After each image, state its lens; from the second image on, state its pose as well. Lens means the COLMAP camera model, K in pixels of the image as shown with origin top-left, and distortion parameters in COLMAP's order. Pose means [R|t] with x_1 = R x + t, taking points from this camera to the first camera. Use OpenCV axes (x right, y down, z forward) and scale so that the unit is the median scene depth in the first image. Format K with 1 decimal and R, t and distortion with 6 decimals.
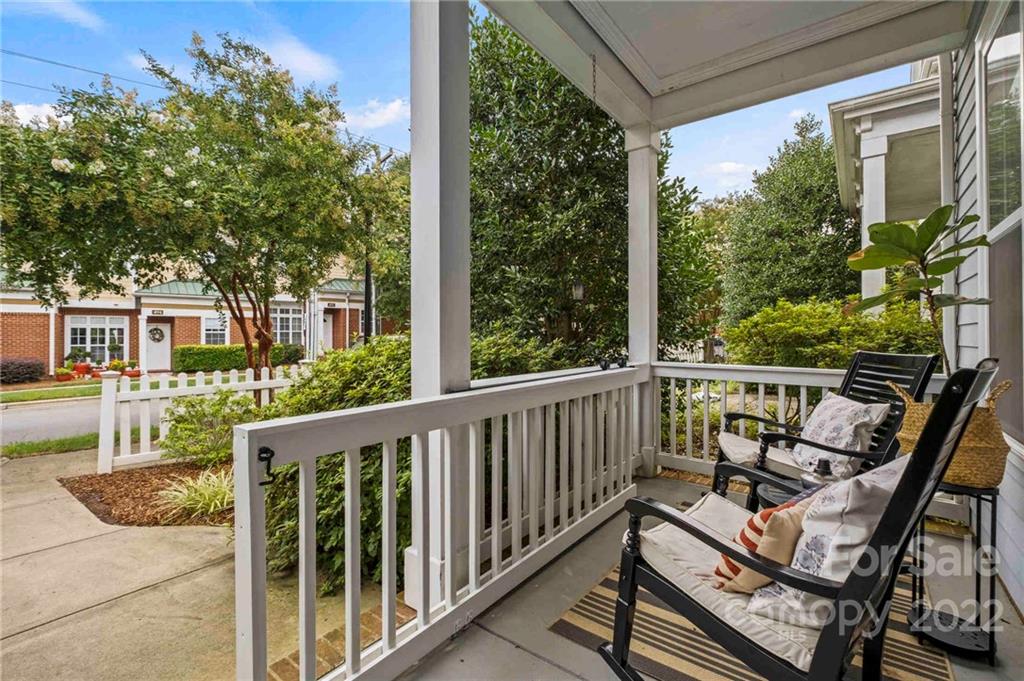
lens RADIAL K [[450.0, 0, 512.0], [0, 450.0, 340.5], [0, 0, 1]] dist [-0.002039, -0.000297]
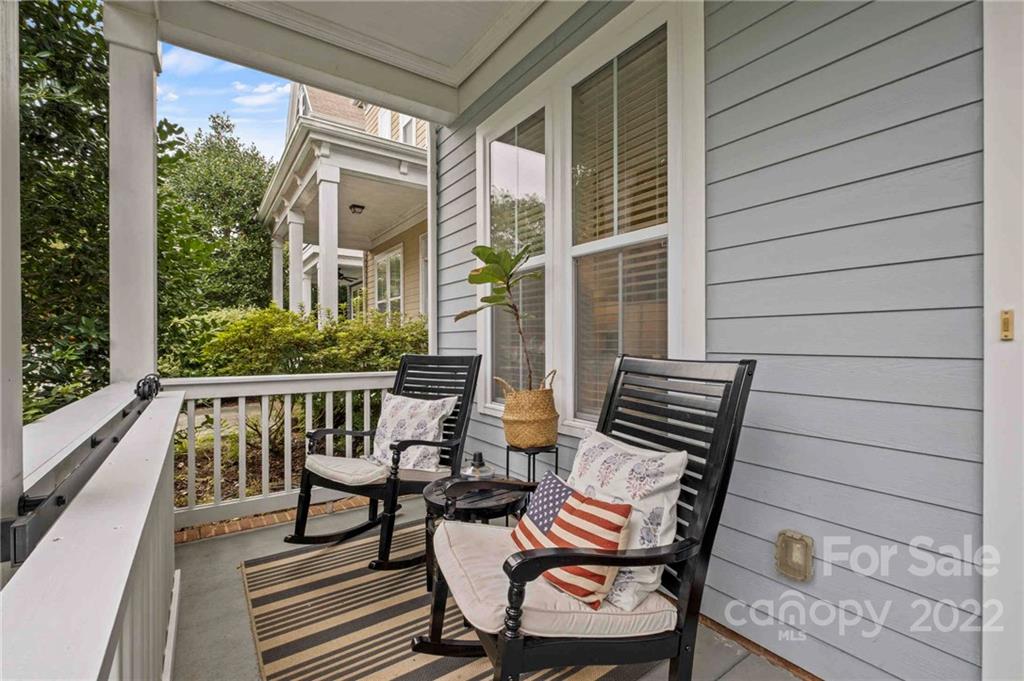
lens RADIAL K [[449.9, 0, 509.3], [0, 449.9, 343.4], [0, 0, 1]] dist [-0.002669, -0.000590]
pose [[0.310573, -0.001715, 0.950548, -0.150016], [0.010893, 0.999939, -0.001755, 0.001854], [-0.950487, 0.010900, 0.310572, 0.278225]]
